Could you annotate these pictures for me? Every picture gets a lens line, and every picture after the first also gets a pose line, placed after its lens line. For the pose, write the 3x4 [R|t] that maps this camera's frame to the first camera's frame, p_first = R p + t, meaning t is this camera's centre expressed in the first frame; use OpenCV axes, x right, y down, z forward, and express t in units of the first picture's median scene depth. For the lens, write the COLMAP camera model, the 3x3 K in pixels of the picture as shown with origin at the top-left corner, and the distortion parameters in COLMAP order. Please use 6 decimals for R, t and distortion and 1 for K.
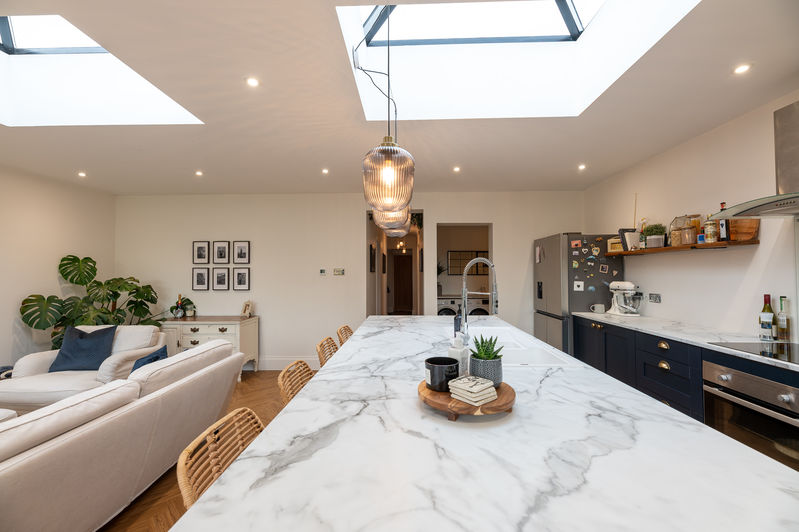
lens RADIAL K [[326.9, 0, 399.5], [0, 326.9, 266.0], [0, 0, 1]] dist [-0.001330, -0.000197]
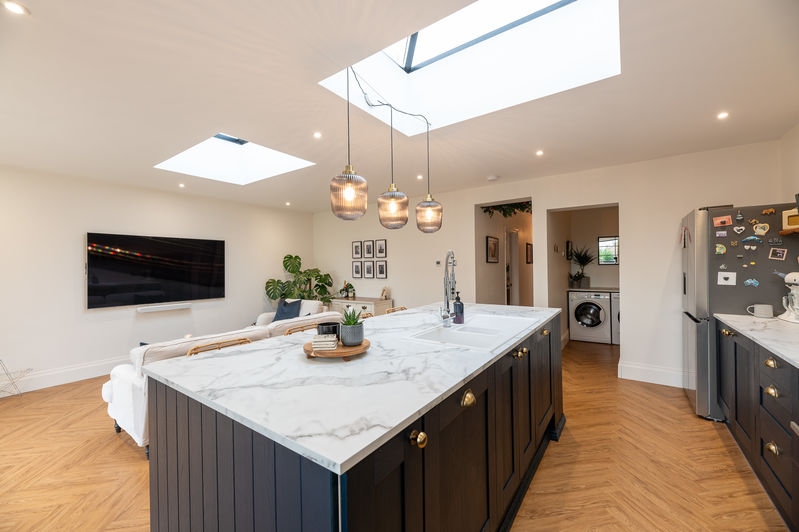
lens RADIAL K [[322.4, 0, 399.5], [0, 322.4, 266.0], [0, 0, 1]] dist [-0.000159, -0.000131]
pose [[0.830526, -0.007249, -0.556932, 0.340608], [0.023082, 0.999504, 0.021411, 0.000861], [0.556501, -0.030638, 0.830282, -0.008179]]
